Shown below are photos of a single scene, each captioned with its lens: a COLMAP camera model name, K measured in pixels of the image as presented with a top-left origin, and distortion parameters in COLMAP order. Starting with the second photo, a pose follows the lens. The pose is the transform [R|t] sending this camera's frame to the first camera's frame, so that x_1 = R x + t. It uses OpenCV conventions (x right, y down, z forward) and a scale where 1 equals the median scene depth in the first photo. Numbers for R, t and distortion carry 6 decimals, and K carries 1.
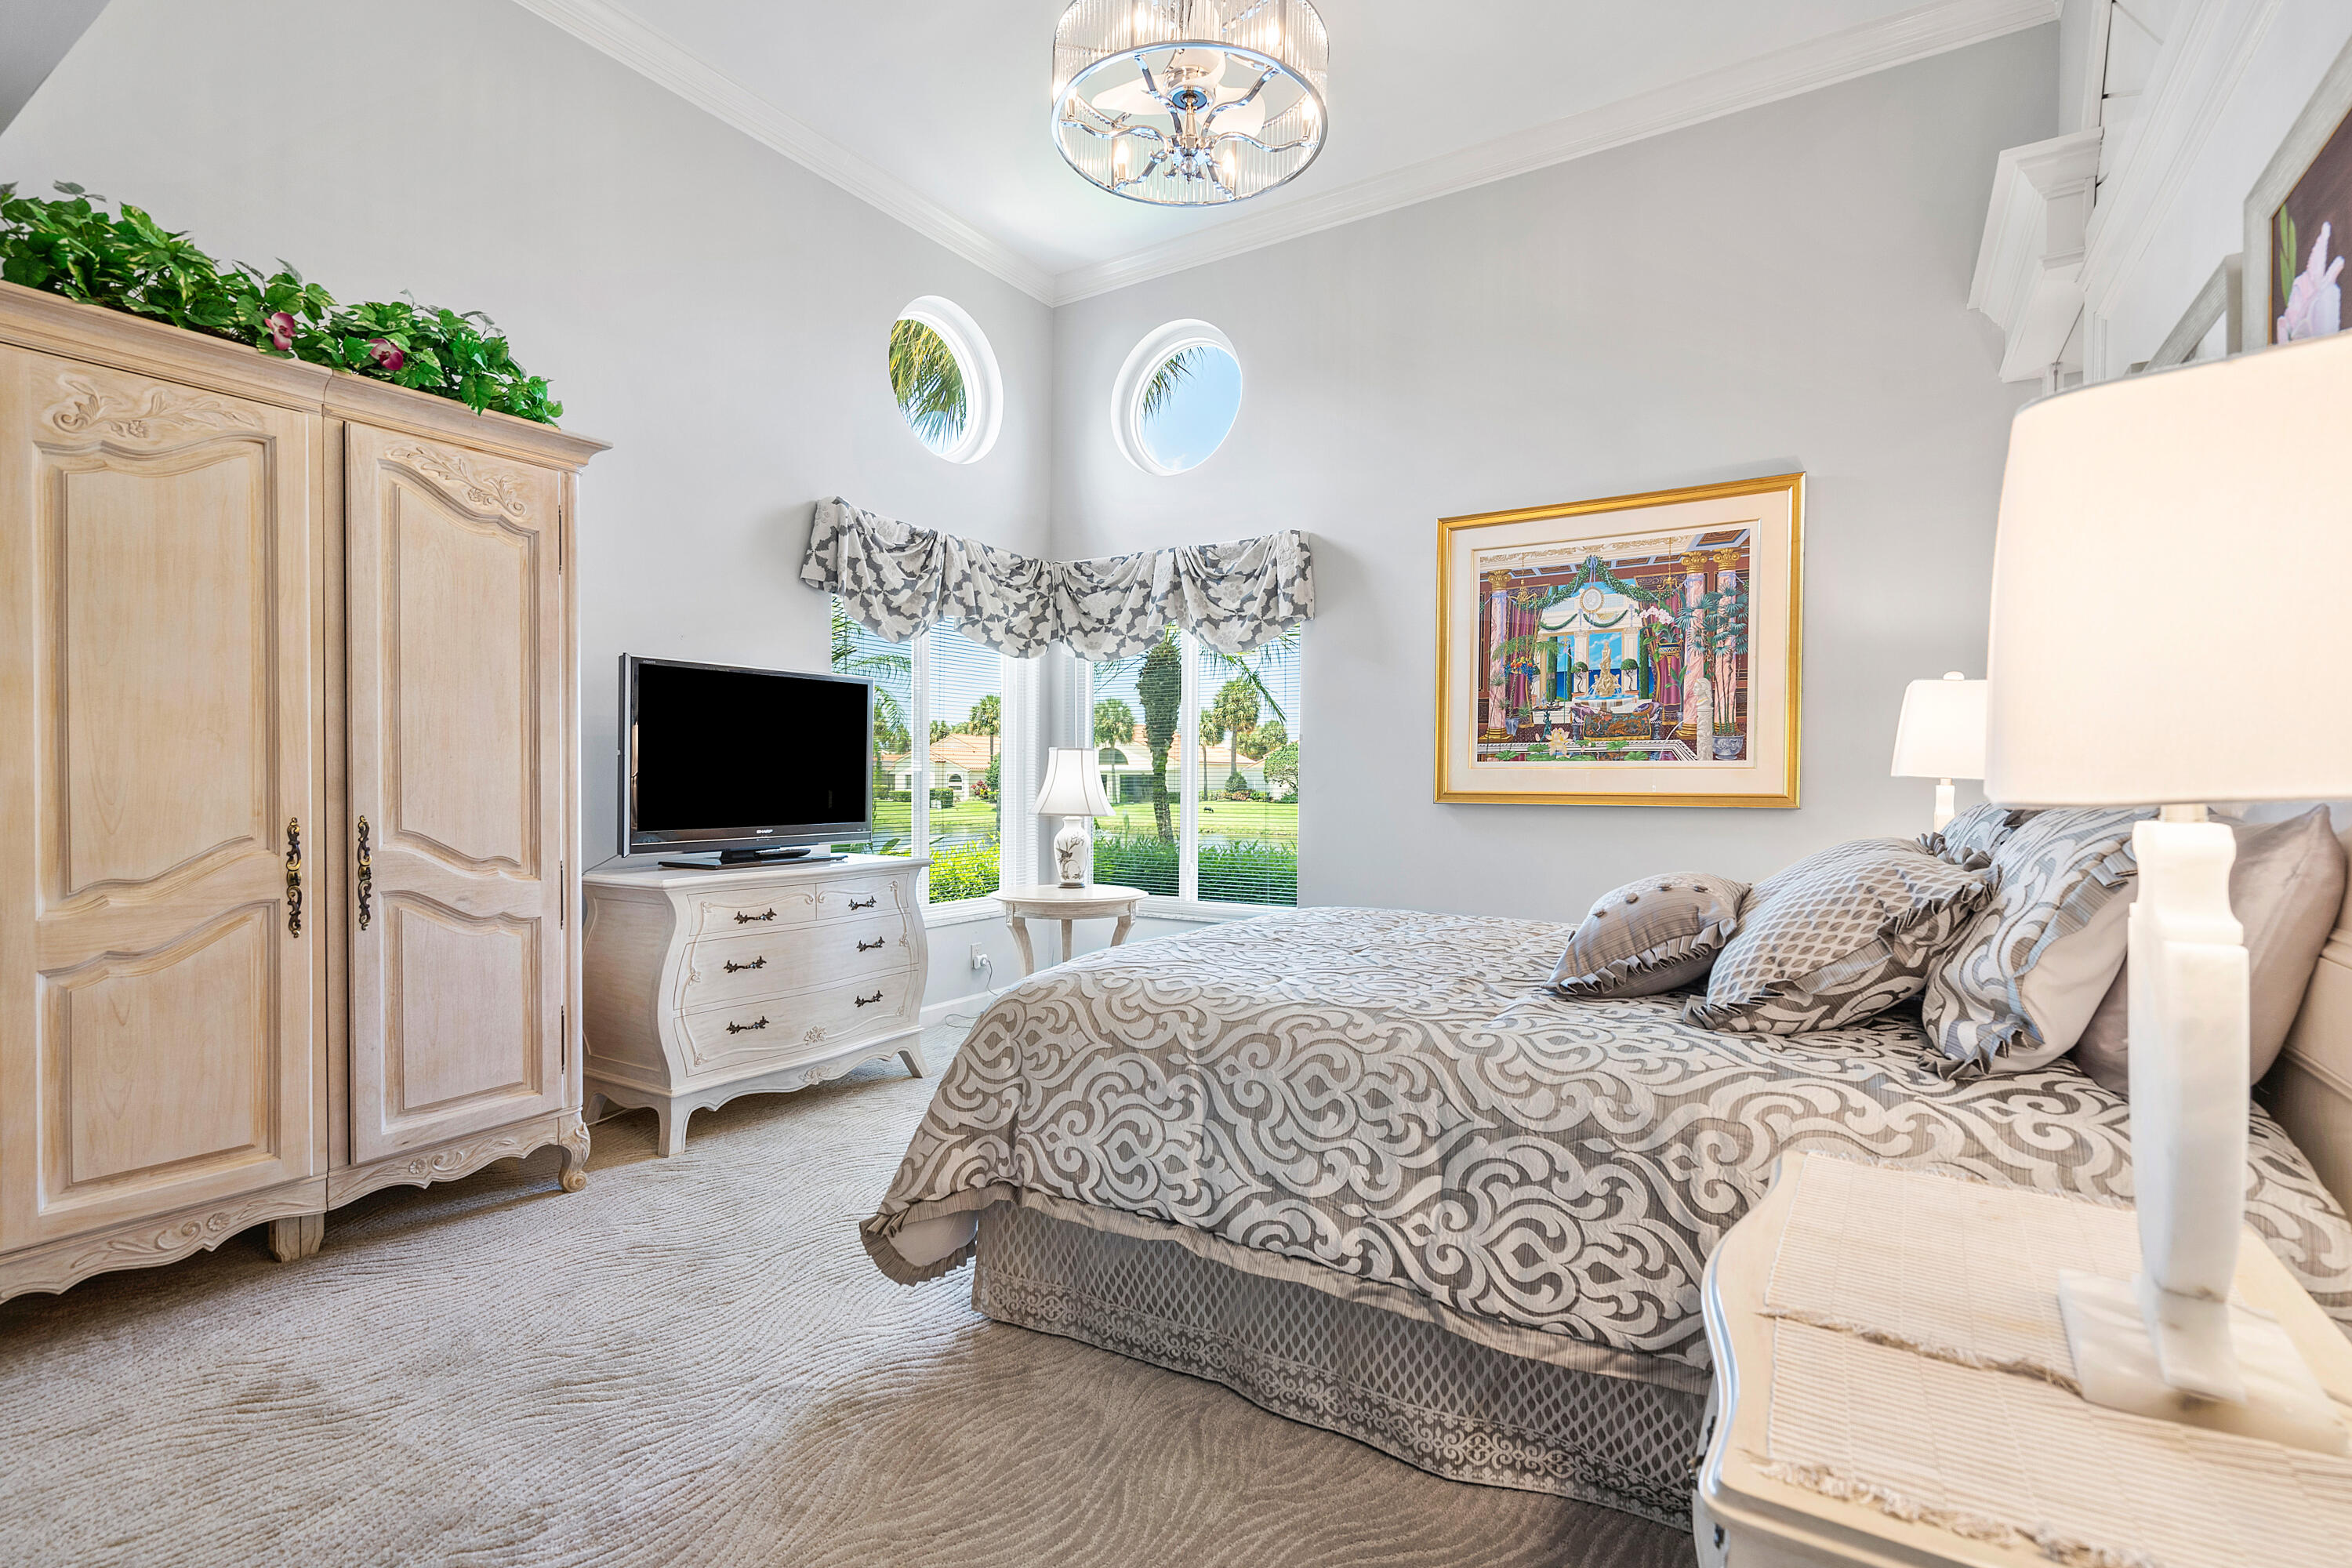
lens RADIAL K [[1106.8, 0, 1171.8], [0, 1106.8, 777.1], [0, 0, 1]] dist [0.001411, 0.000162]
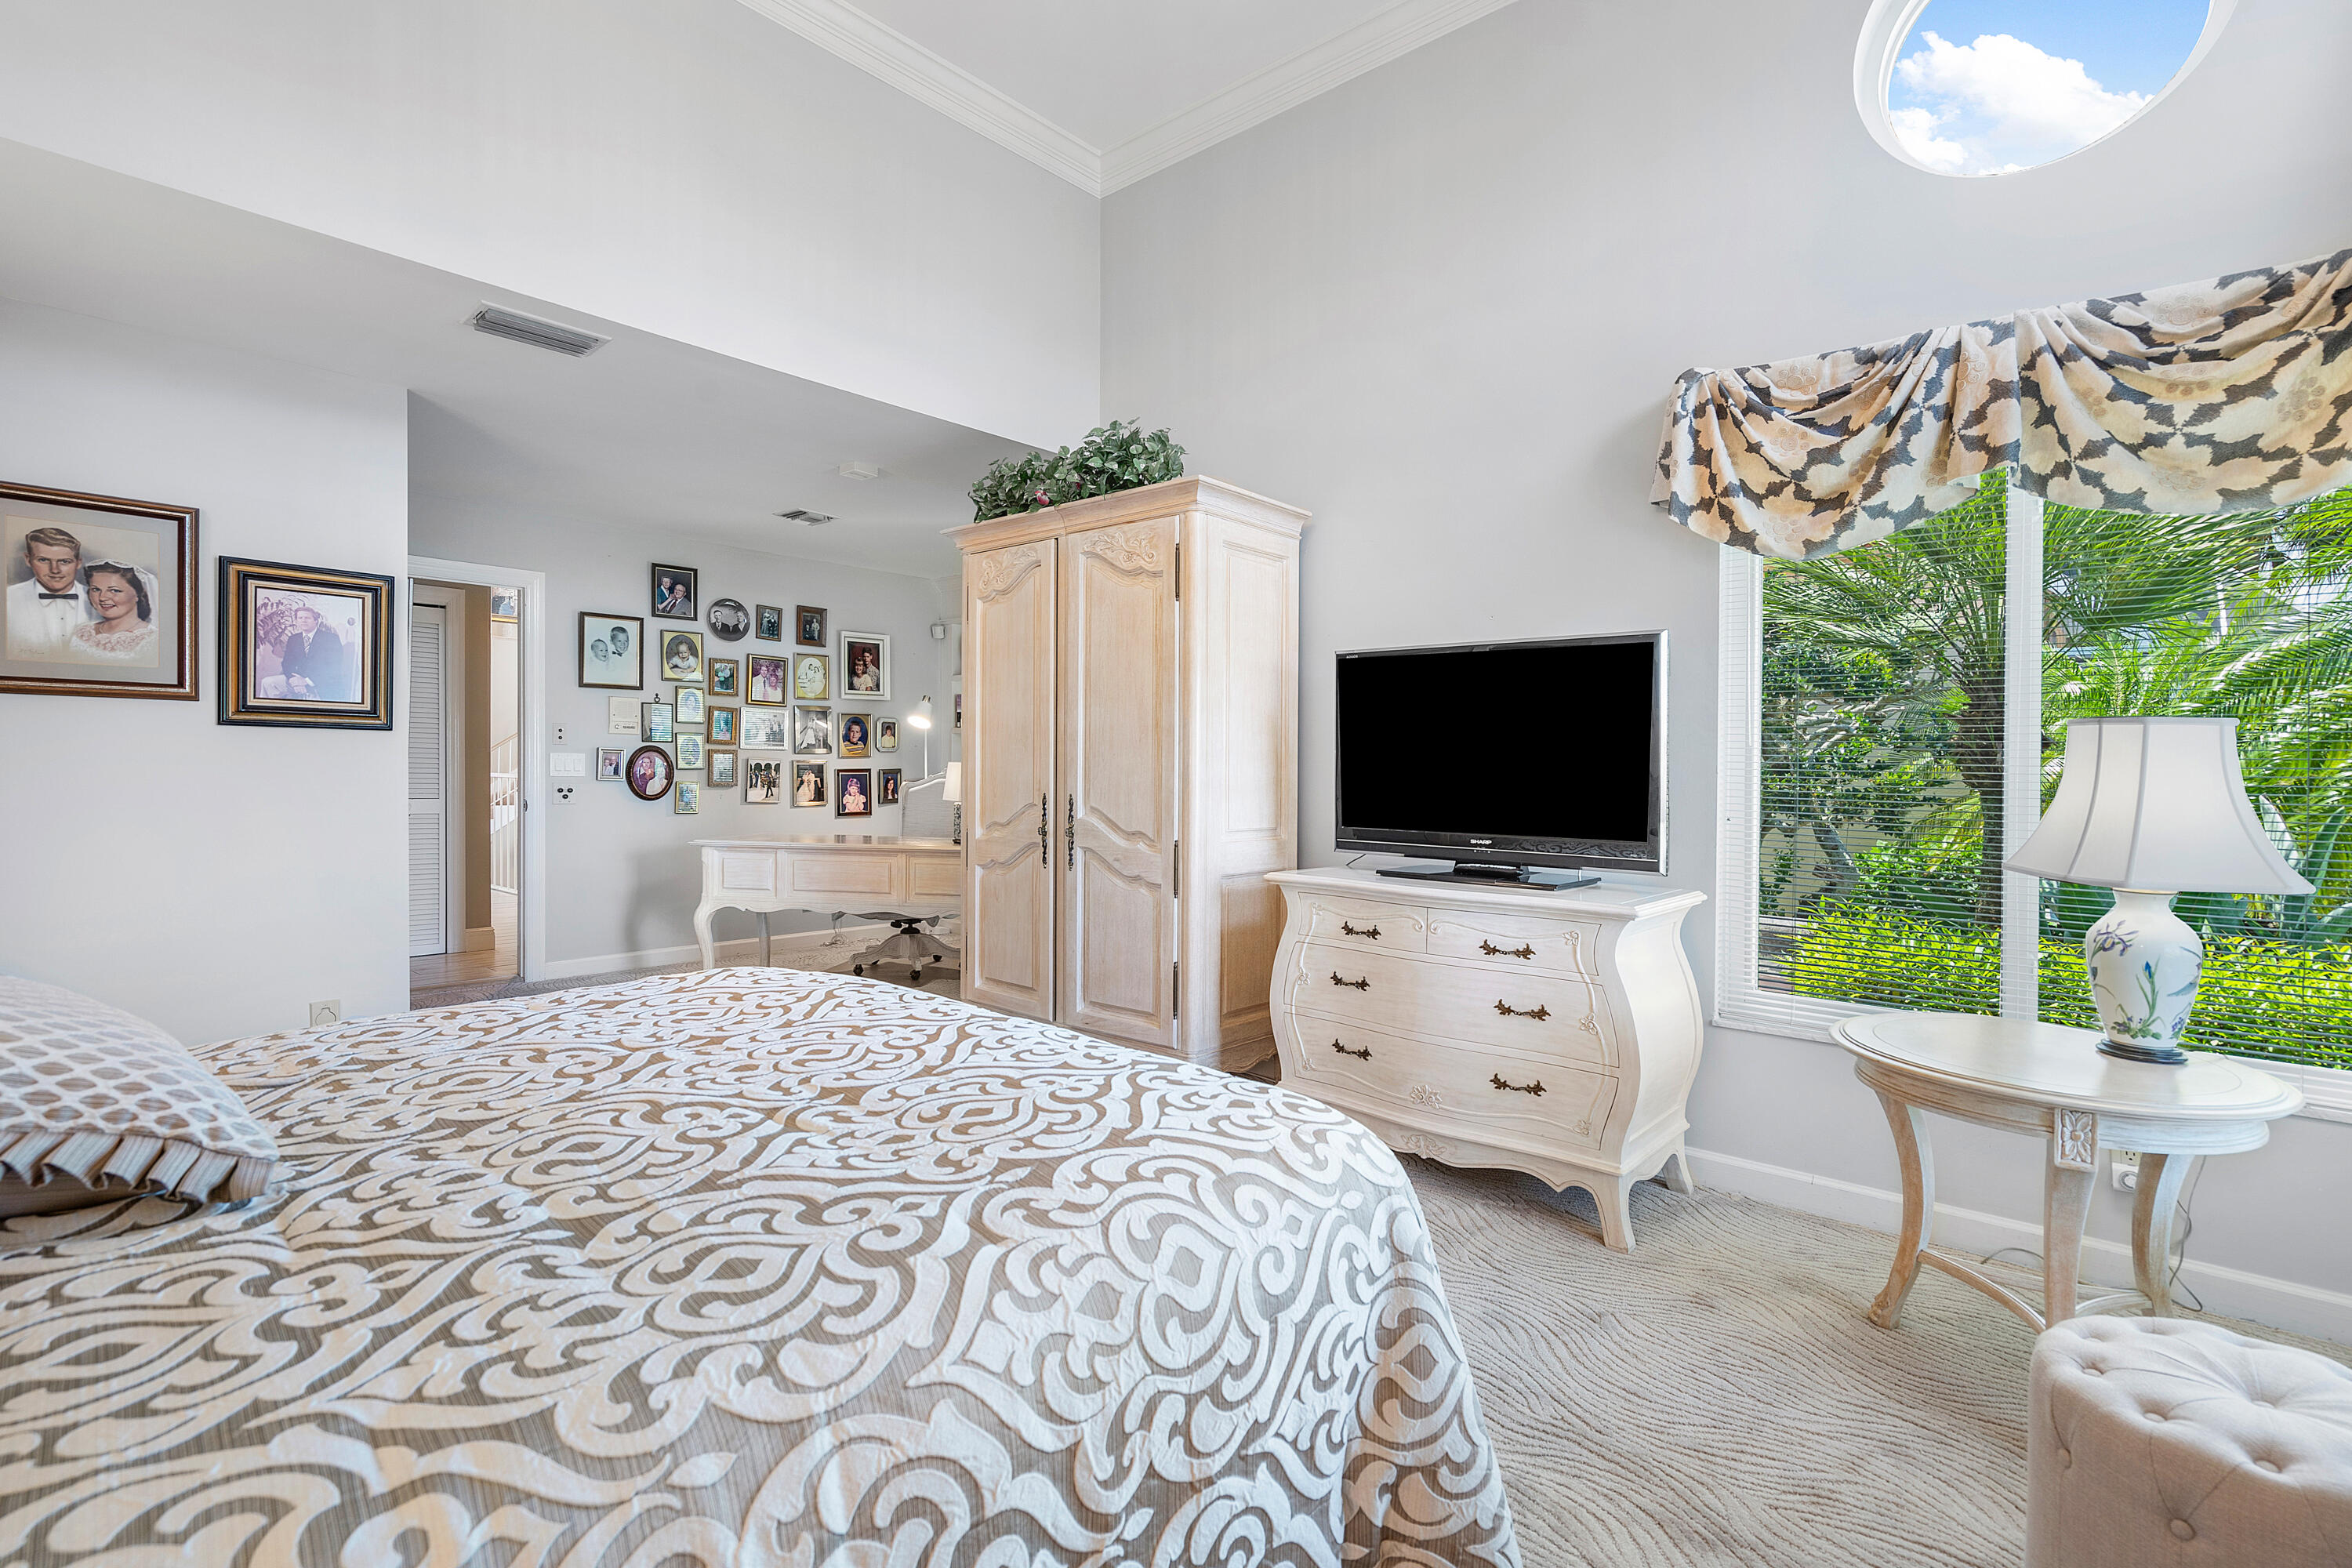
lens RADIAL K [[1108.9, 0, 1169.2], [0, 1108.9, 788.0], [0, 0, 1]] dist [0.001212, 0.000064]
pose [[-0.162047, 0.018854, -0.986603, 0.448002], [-0.016157, 0.999633, 0.021757, -0.005267], [0.986651, 0.019466, -0.161683, 0.841369]]
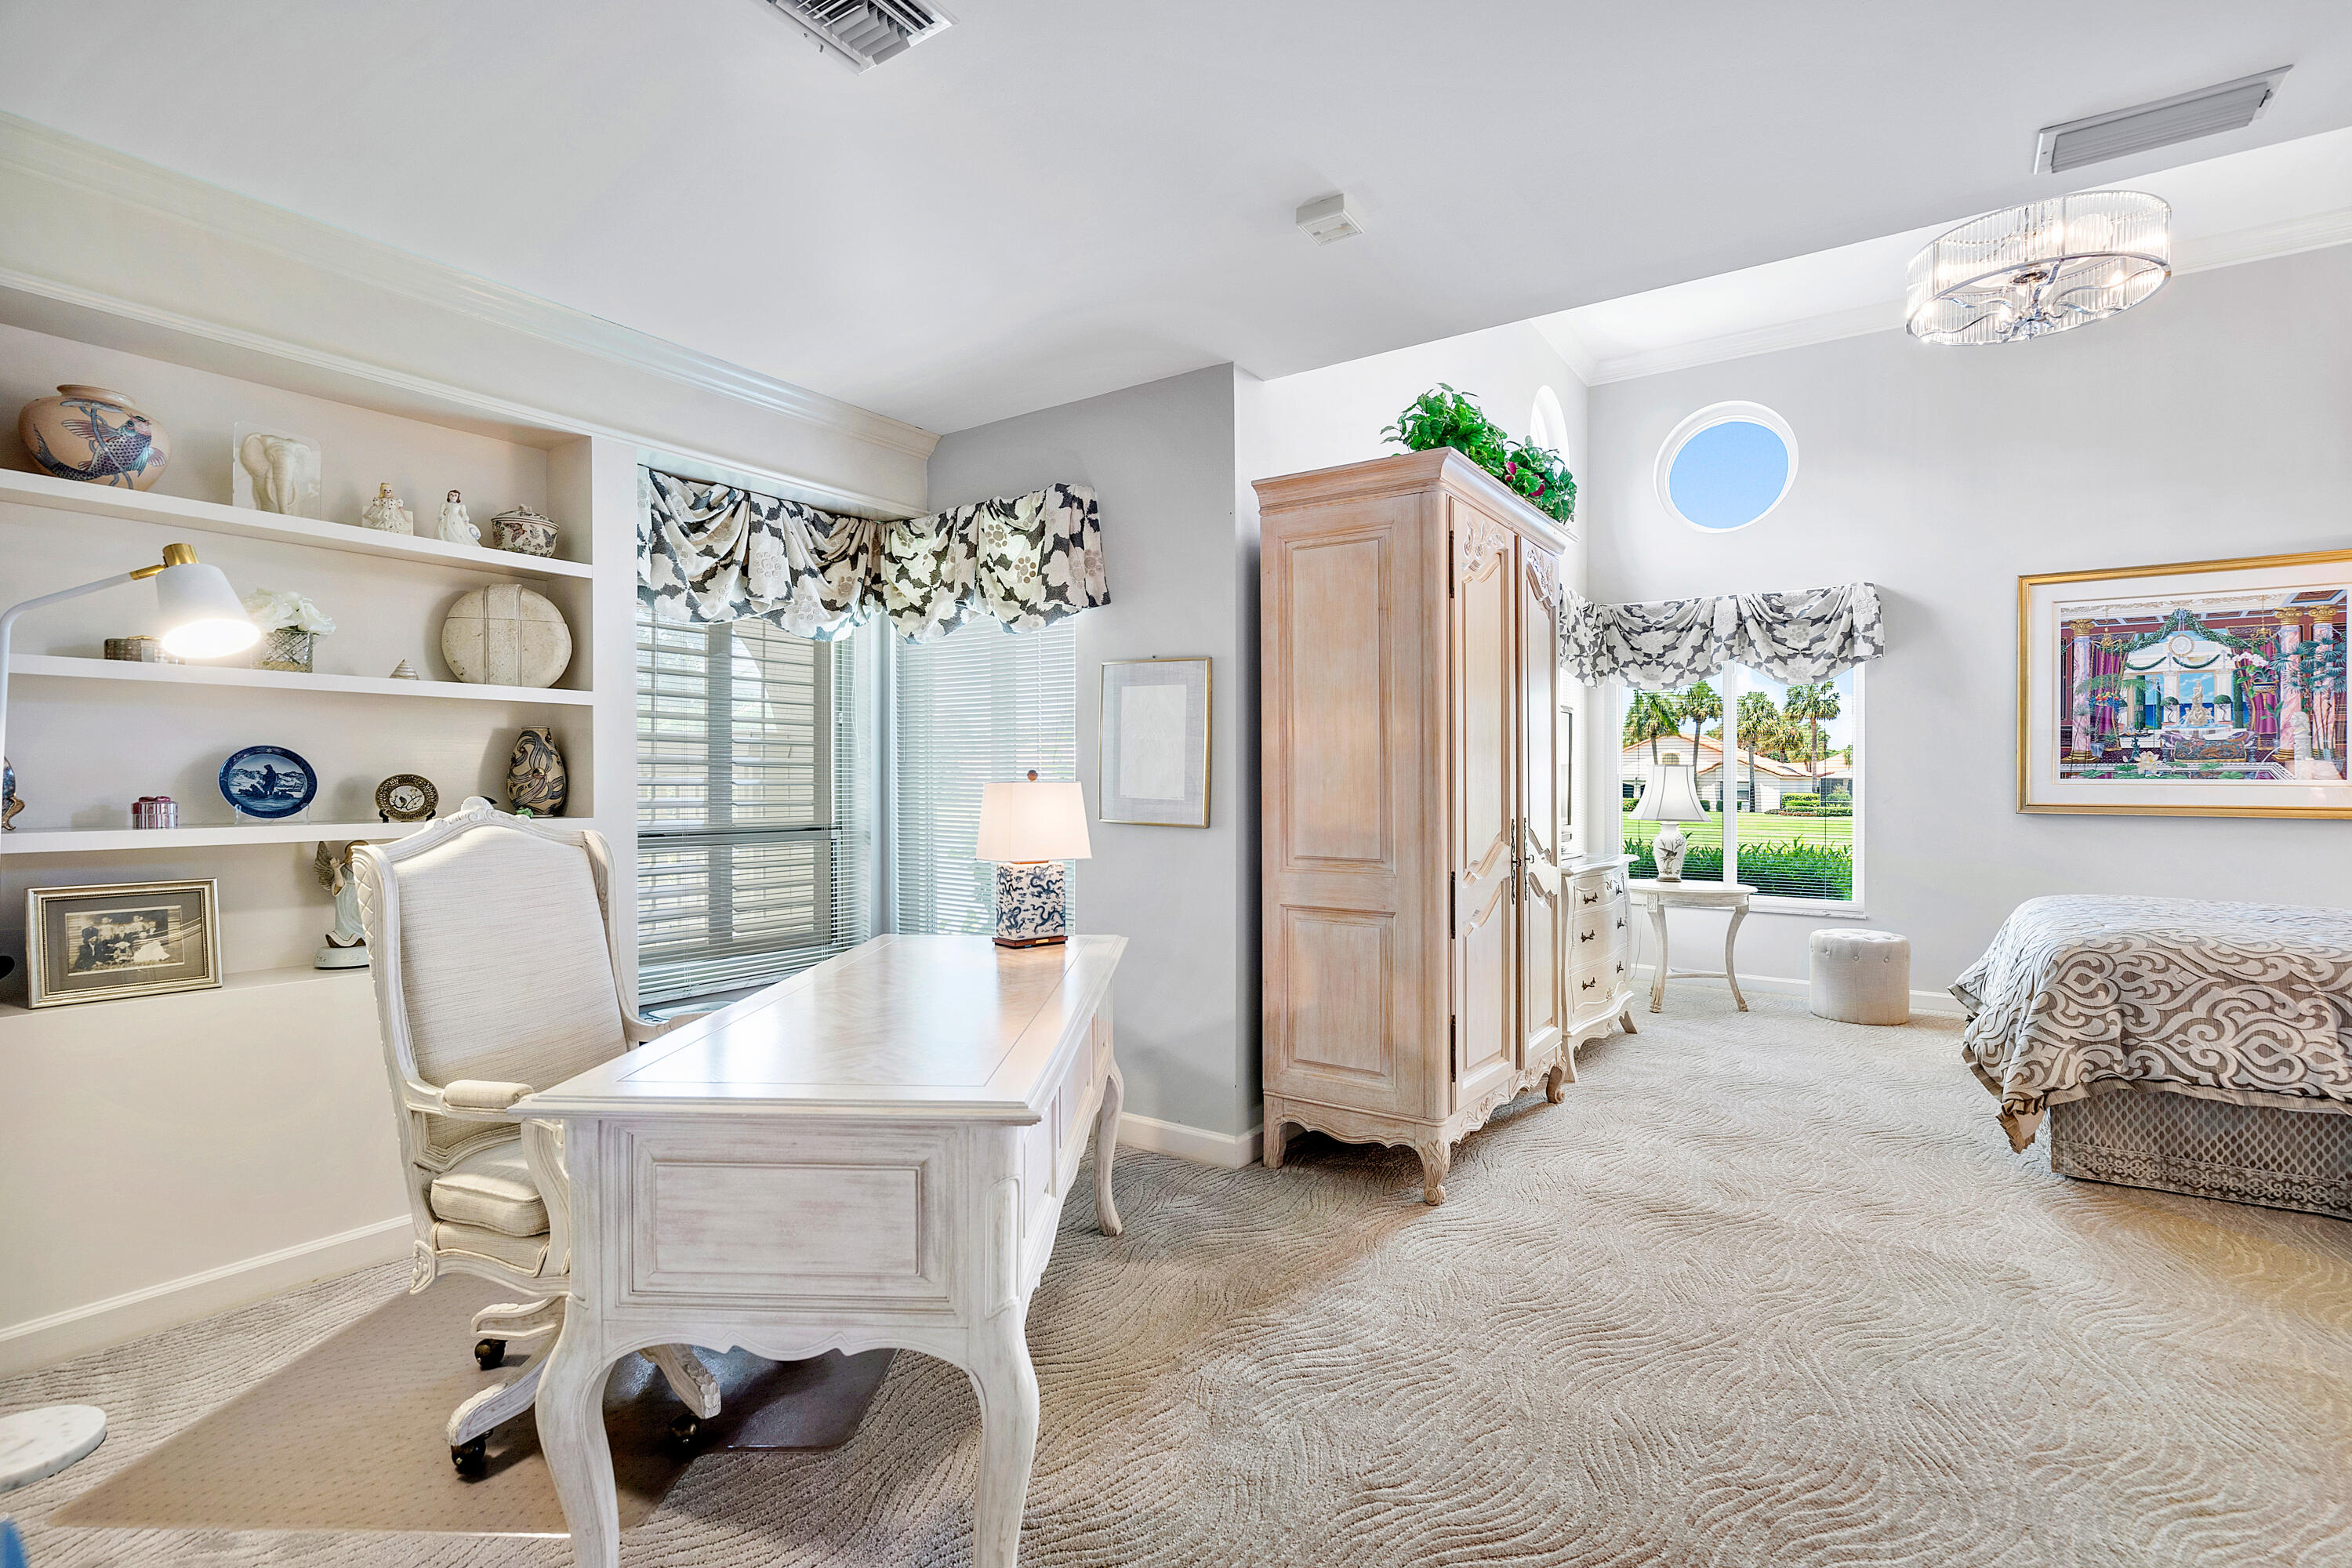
lens RADIAL K [[1114.7, 0, 1165.0], [0, 1114.7, 768.7], [0, 0, 1]] dist [0.000243, 0.000457]
pose [[0.999423, 0.005421, -0.033533, -0.699220], [-0.005899, 0.999882, -0.014162, -0.002161], [0.033452, 0.014351, 0.999337, -0.253672]]
